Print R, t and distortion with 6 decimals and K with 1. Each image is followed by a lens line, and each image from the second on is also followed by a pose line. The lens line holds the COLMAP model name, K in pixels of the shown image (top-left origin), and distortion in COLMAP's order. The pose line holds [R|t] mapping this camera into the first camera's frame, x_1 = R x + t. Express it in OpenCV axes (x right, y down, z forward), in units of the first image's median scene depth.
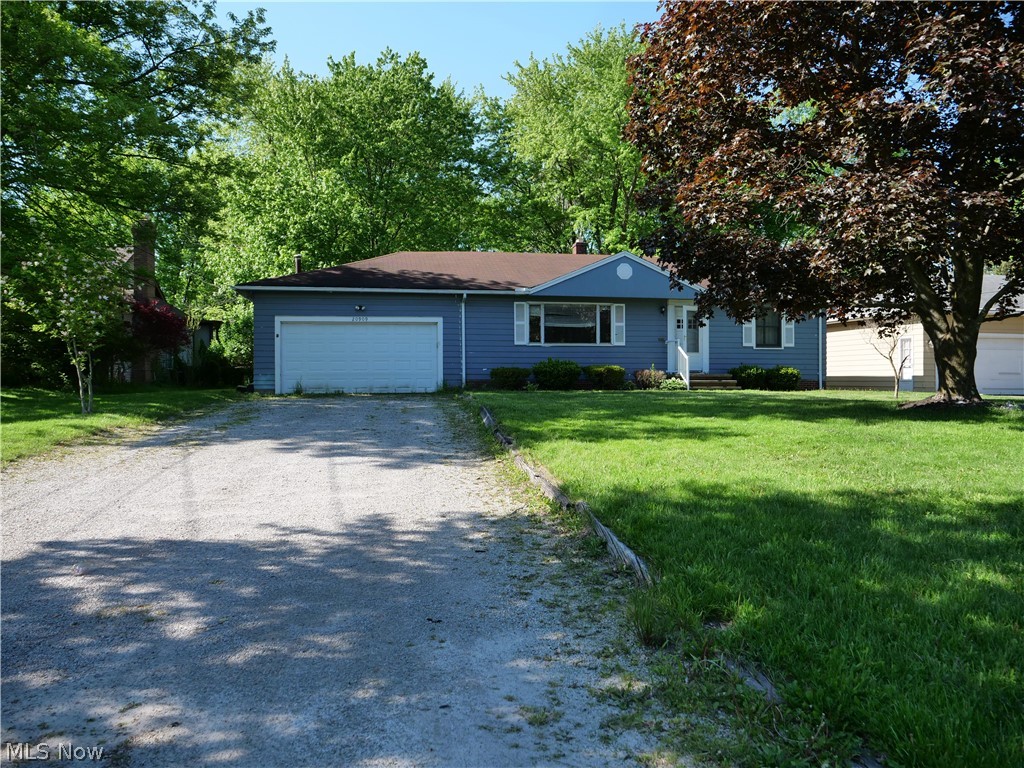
lens RADIAL K [[753.0, 0, 507.1], [0, 753.0, 384.5], [0, 0, 1]] dist [-0.054414, -0.000385]
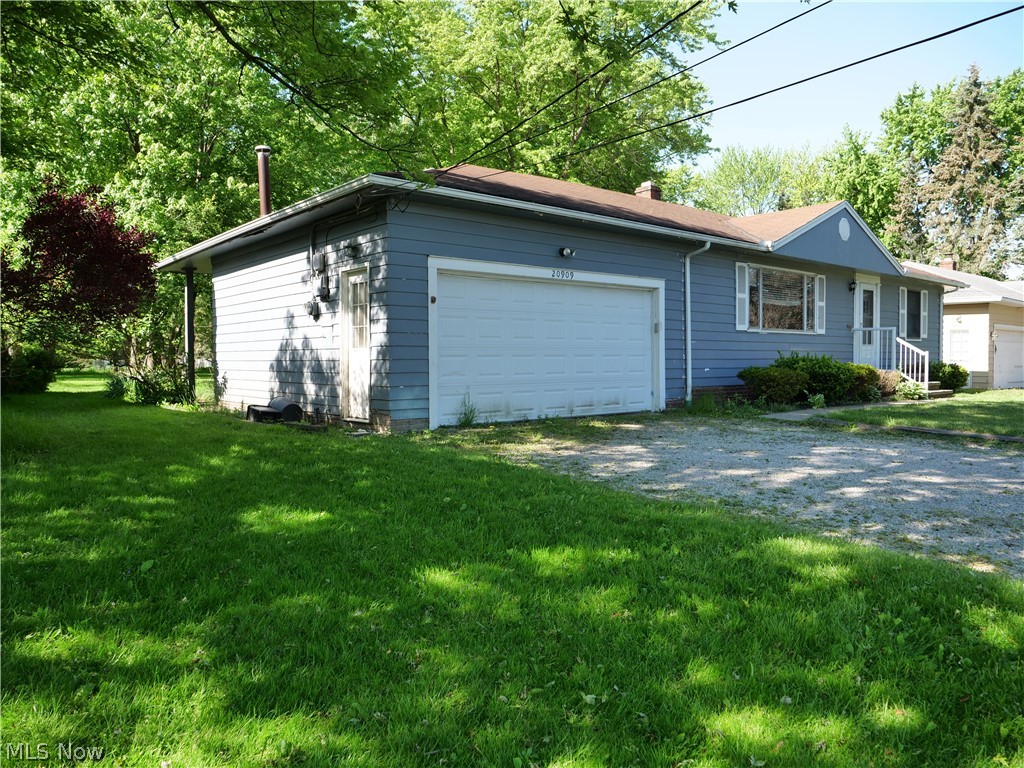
lens RADIAL K [[753.0, 0, 512.8], [0, 753.0, 381.6], [0, 0, 1]] dist [-0.054414, -0.000385]
pose [[0.875516, -0.011915, 0.483042, -0.450559], [-0.002470, 0.999573, 0.029132, -0.027233], [-0.483182, -0.026698, 0.875113, 0.536898]]
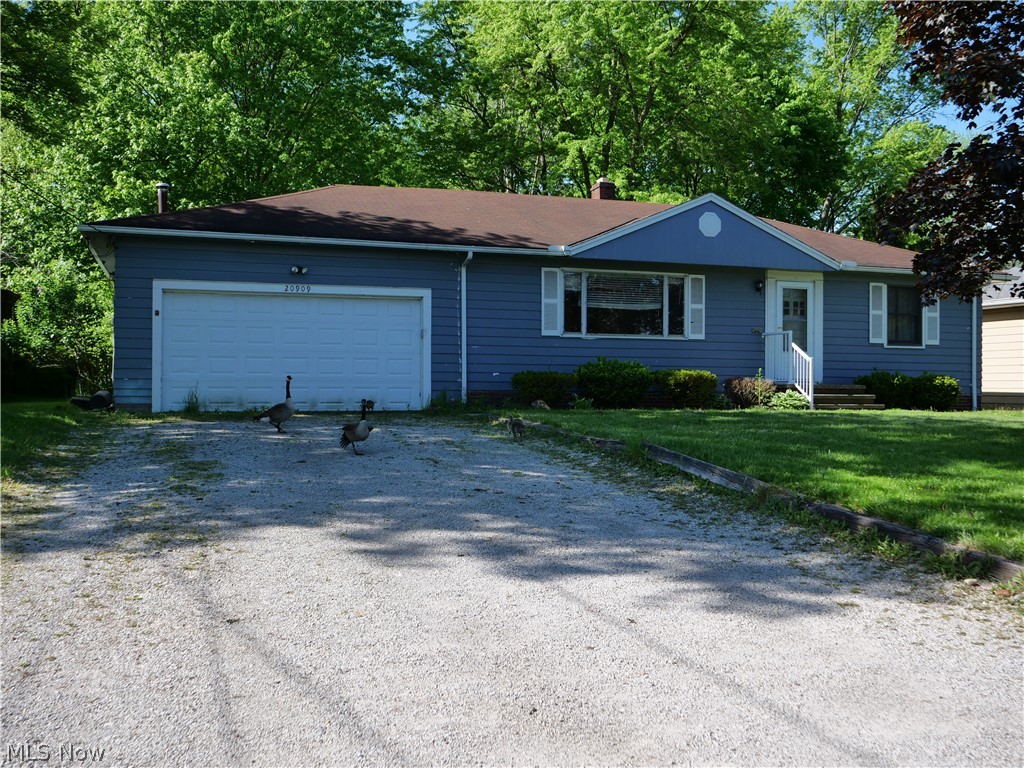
lens RADIAL K [[1010.2, 0, 512.5], [0, 1010.2, 386.4], [0, 0, 1]] dist [-0.006854, 0.000000]
pose [[0.989556, 0.009227, 0.143850, -0.134205], [-0.008912, 0.999956, -0.002829, -0.007368], [-0.143870, 0.001518, 0.989595, 0.165823]]
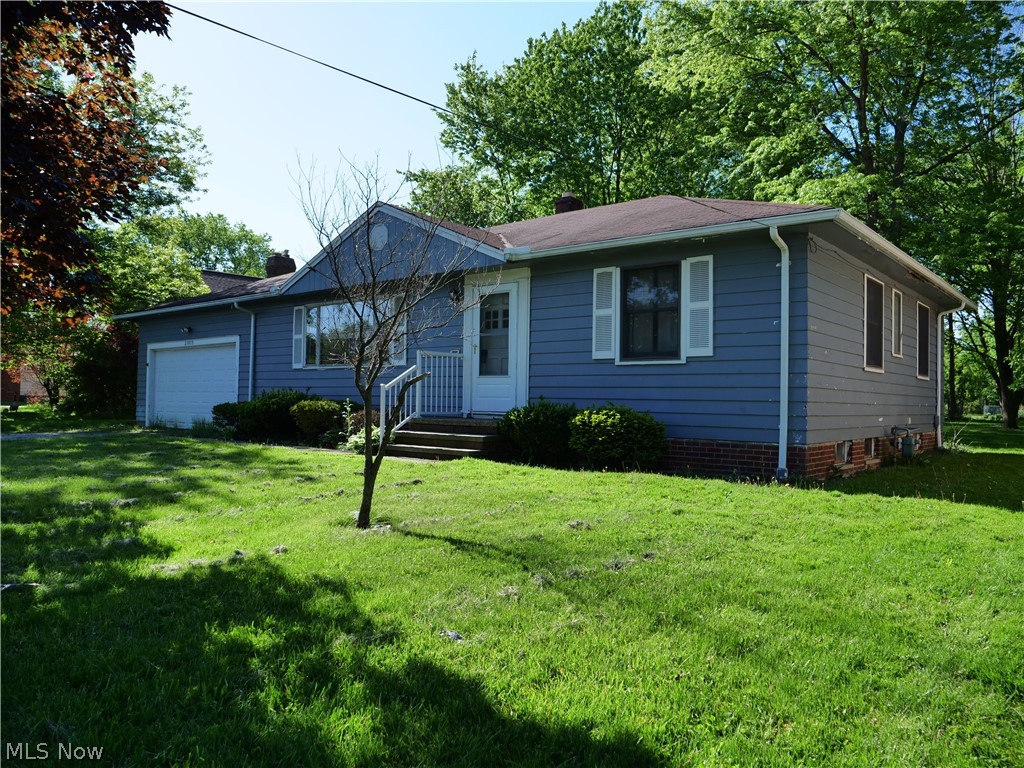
lens RADIAL K [[753.0, 0, 513.6], [0, 753.0, 387.2], [0, 0, 1]] dist [-0.054414, -0.000385]
pose [[0.639043, -0.001190, -0.769170, 0.660547], [-0.006915, 0.999950, -0.007292, -0.031858], [0.769140, 0.009979, 0.639003, 0.709150]]
